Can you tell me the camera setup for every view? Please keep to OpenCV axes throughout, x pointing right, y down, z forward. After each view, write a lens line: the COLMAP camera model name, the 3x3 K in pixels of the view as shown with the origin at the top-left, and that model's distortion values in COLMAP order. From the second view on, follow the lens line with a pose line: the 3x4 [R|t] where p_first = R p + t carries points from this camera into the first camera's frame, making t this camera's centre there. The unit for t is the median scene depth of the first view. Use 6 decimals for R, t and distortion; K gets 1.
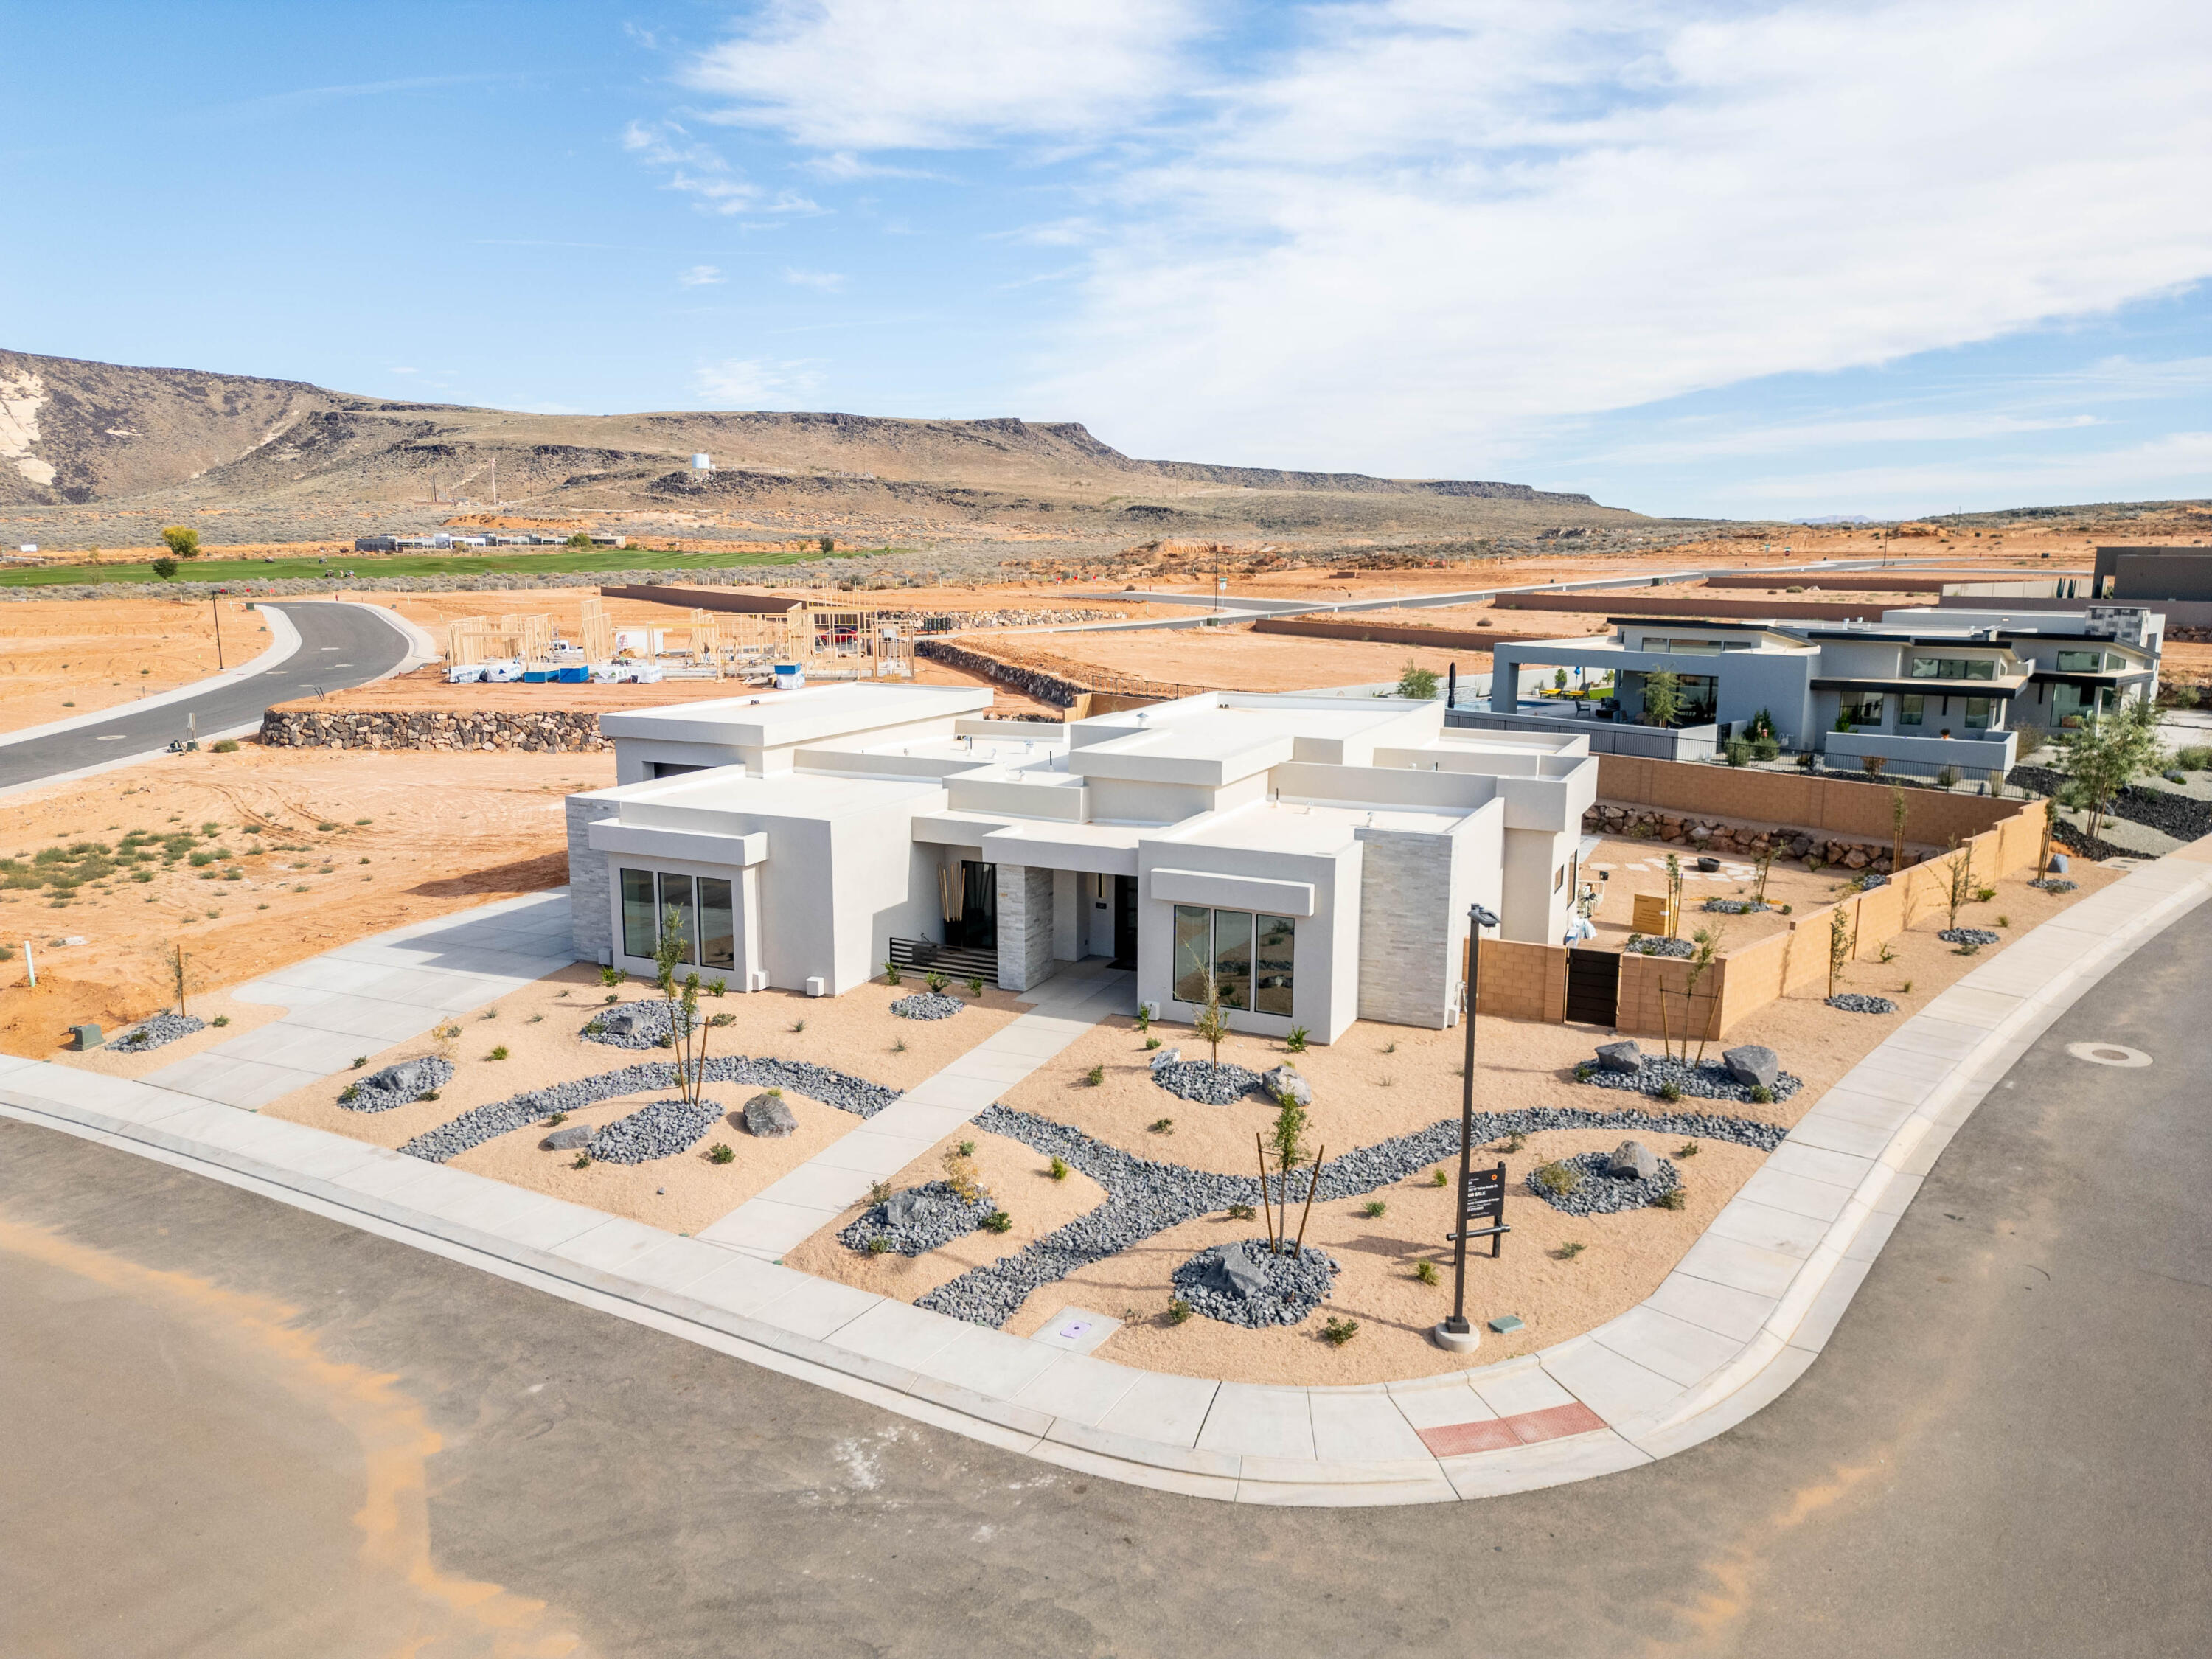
lens RADIAL K [[1547.4, 0, 1107.2], [0, 1547.4, 818.9], [0, 0, 1]] dist [0.082055, -0.084537]
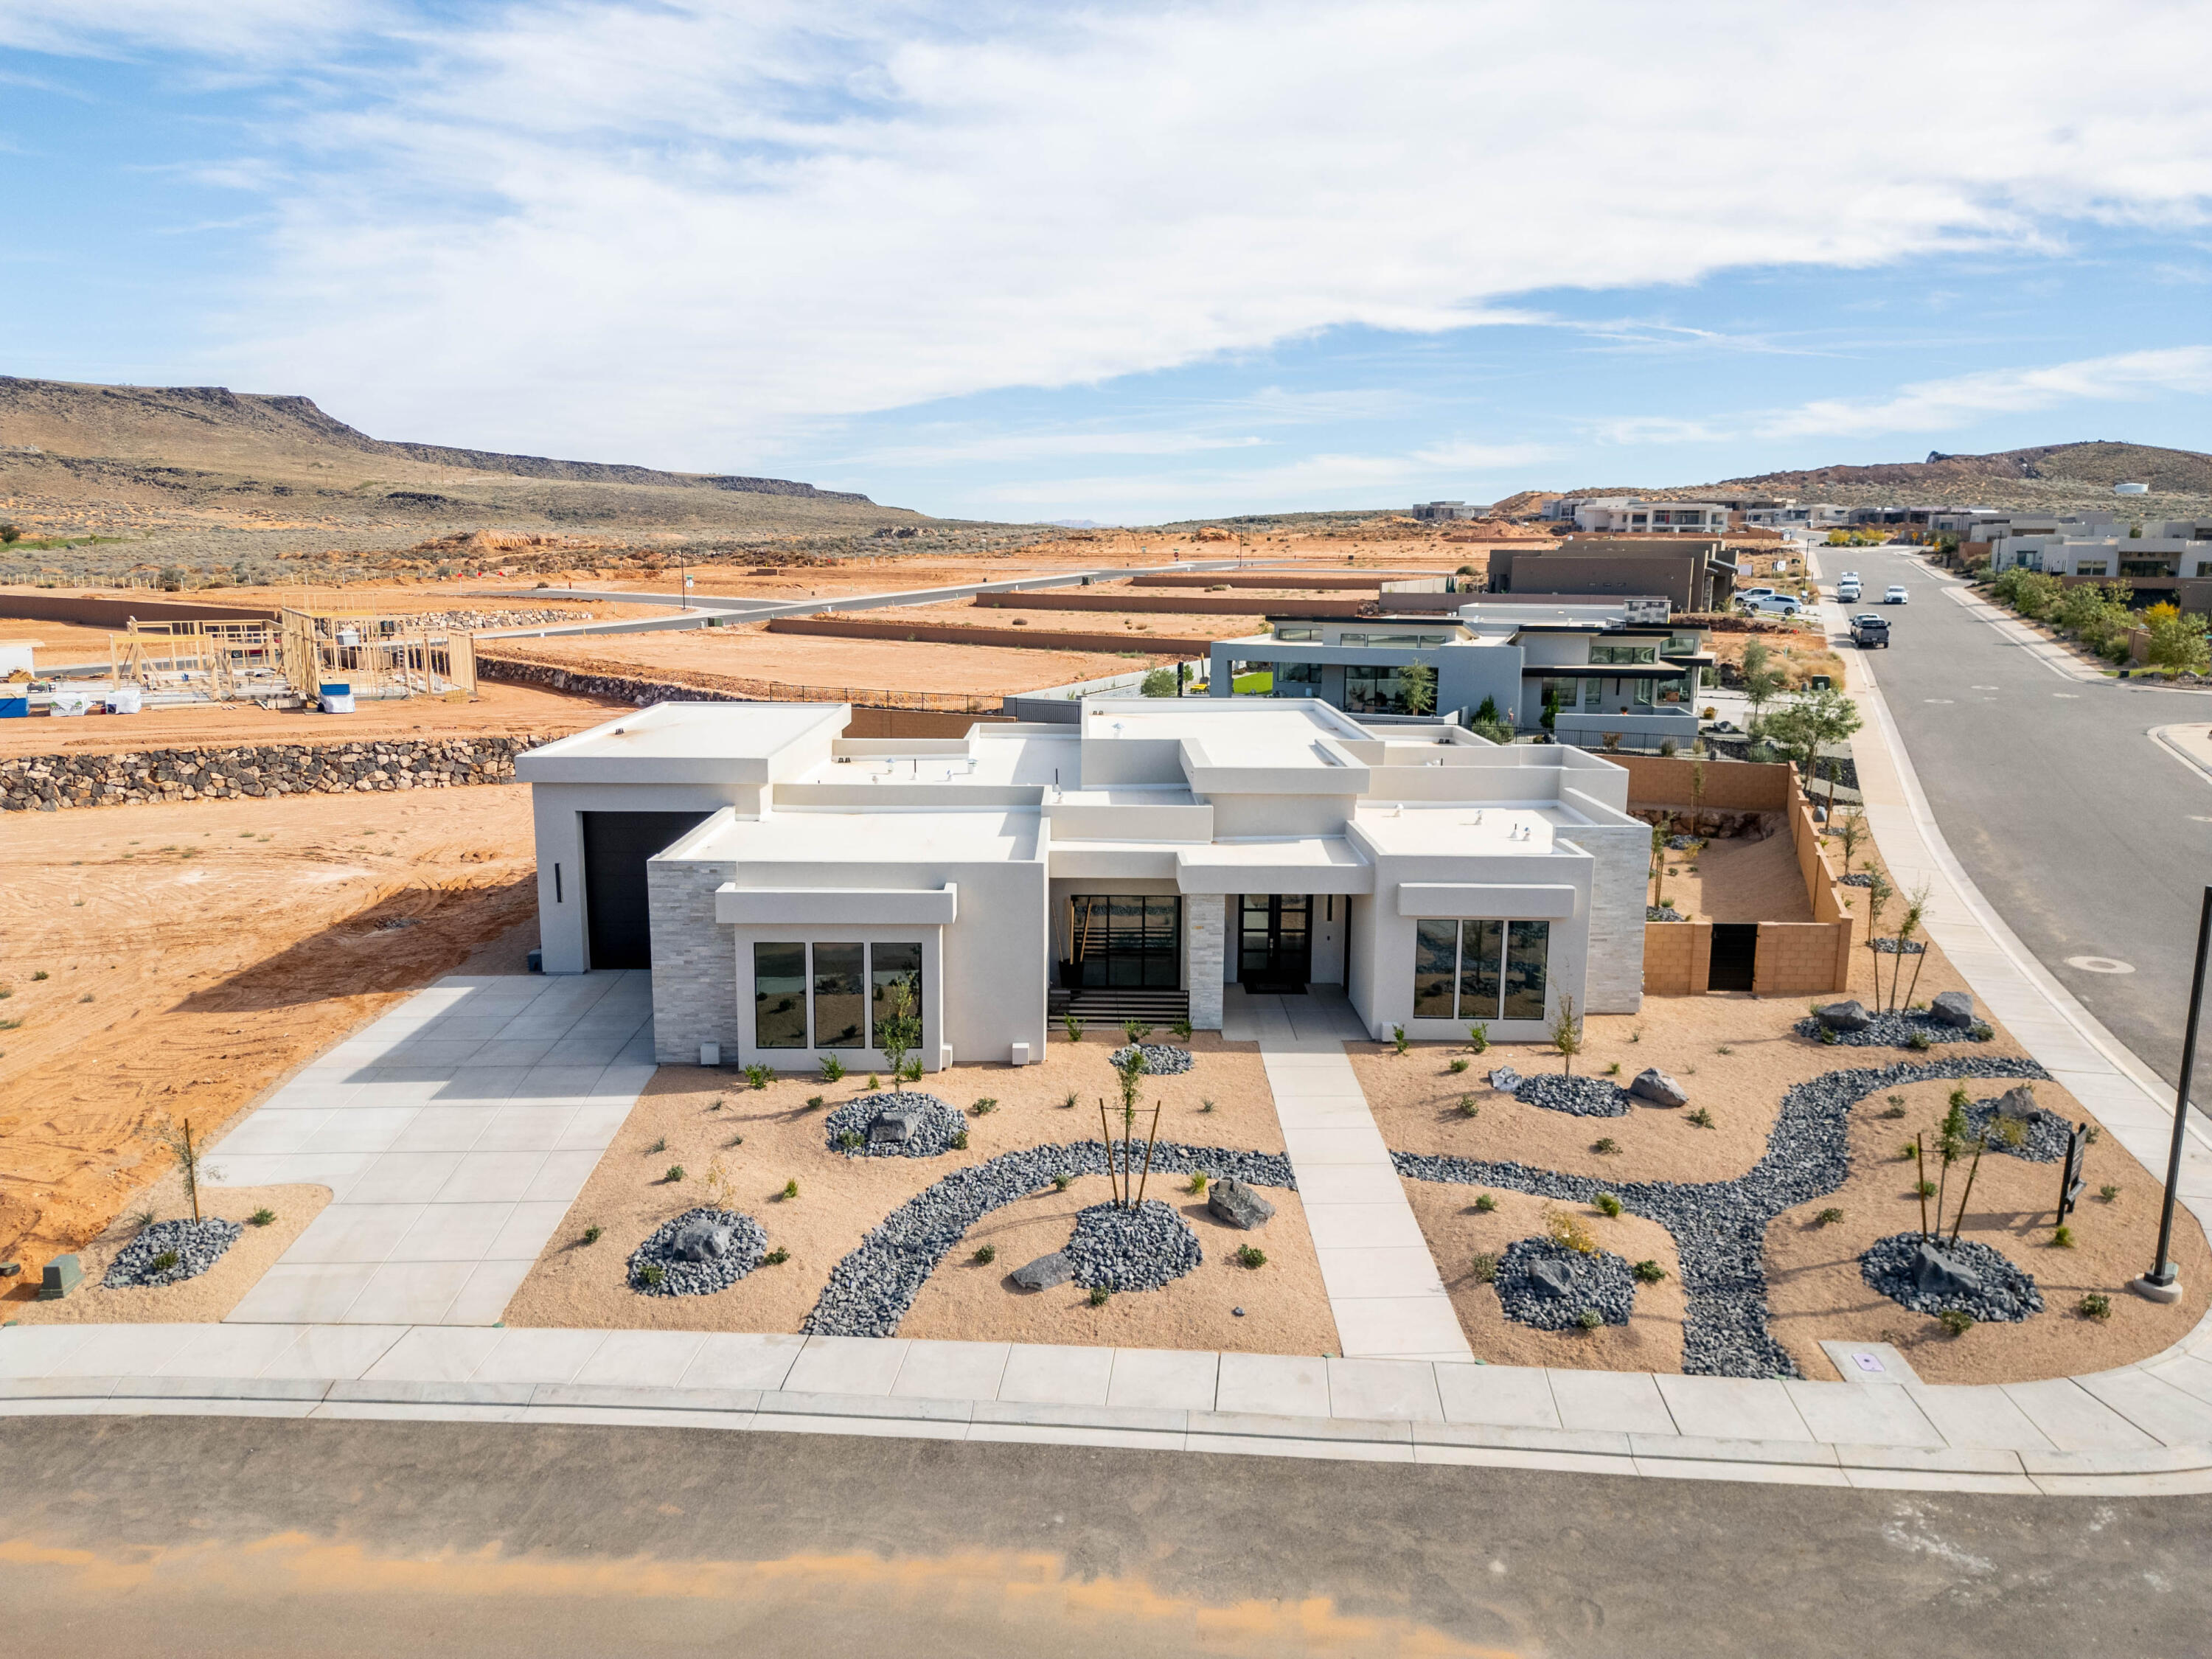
lens RADIAL K [[1547.4, 0, 1107.2], [0, 1547.4, 818.9], [0, 0, 1]] dist [0.082055, -0.084537]
pose [[0.899712, -0.071586, 0.430574, -0.519463], [0.070529, 0.997339, 0.018439, -0.037020], [-0.430748, 0.013778, 0.902367, 0.196396]]
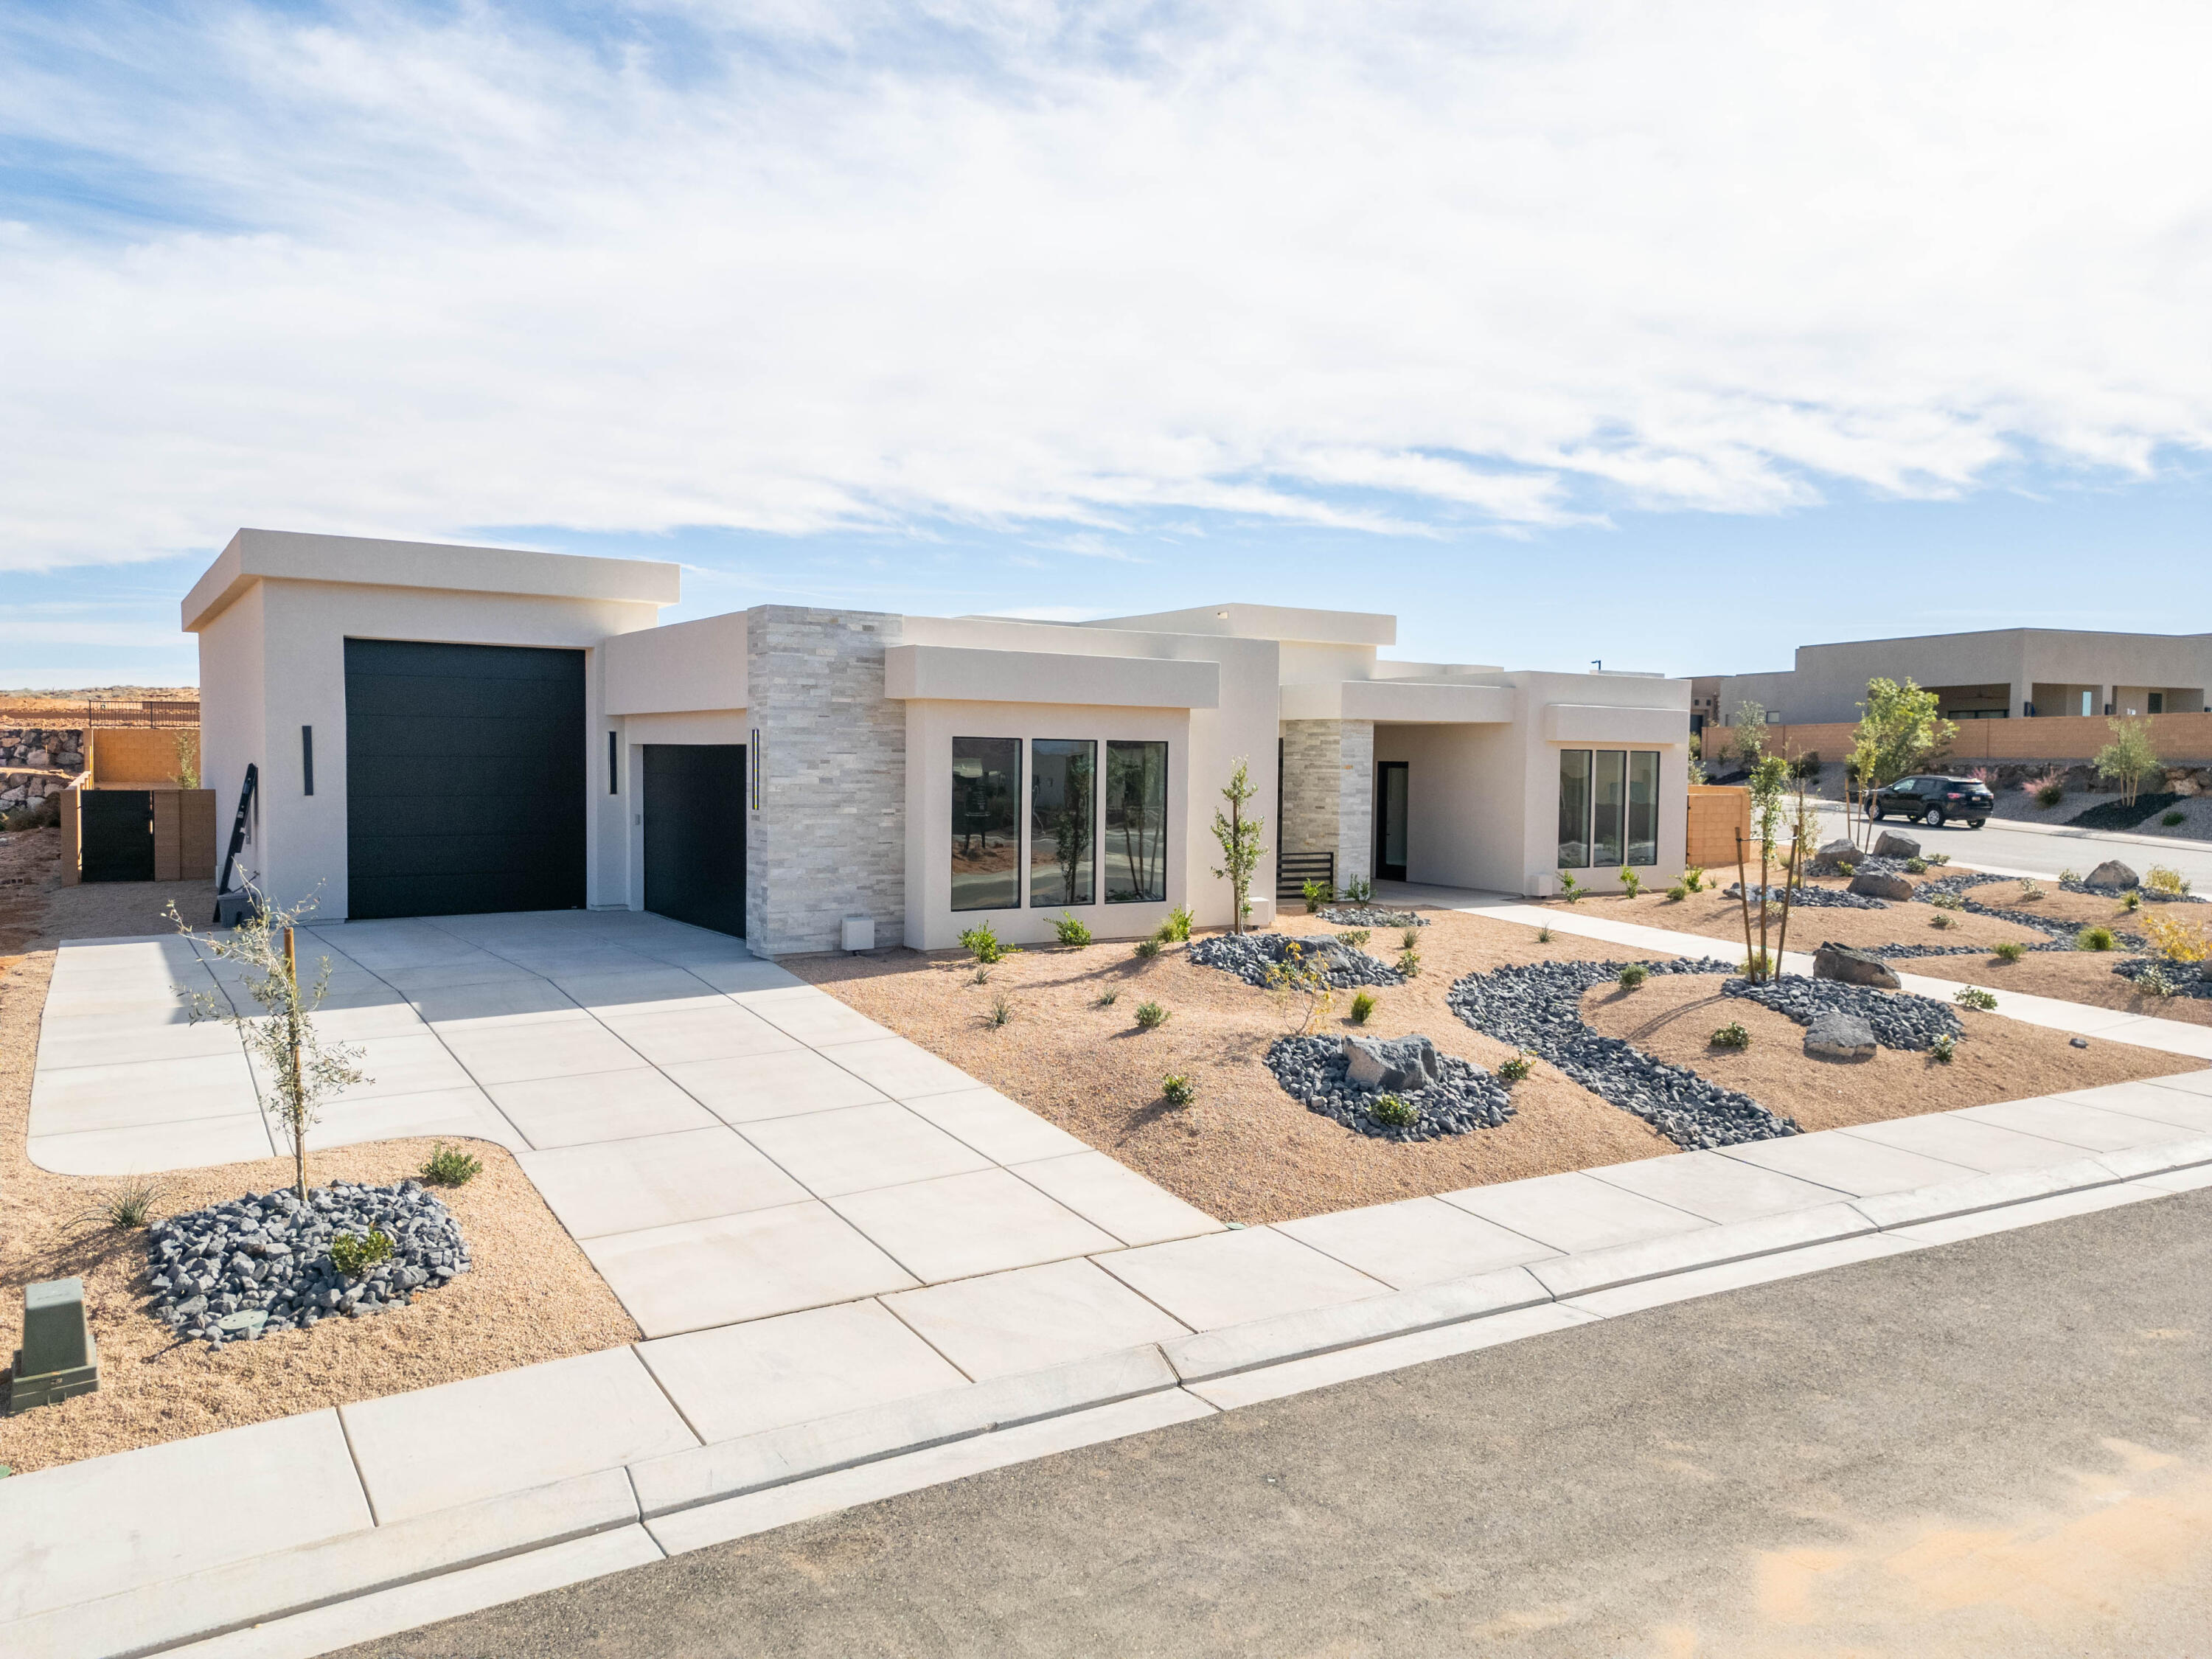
lens RADIAL K [[1537.0, 0, 1108.3], [0, 1537.0, 873.2], [0, 0, 1]] dist [0.087417, -0.081581]
pose [[0.524797, -0.061297, 0.849017, -0.756522], [0.138118, 0.990319, -0.013876, 0.094812], [-0.839947, 0.124547, 0.528183, 0.736922]]
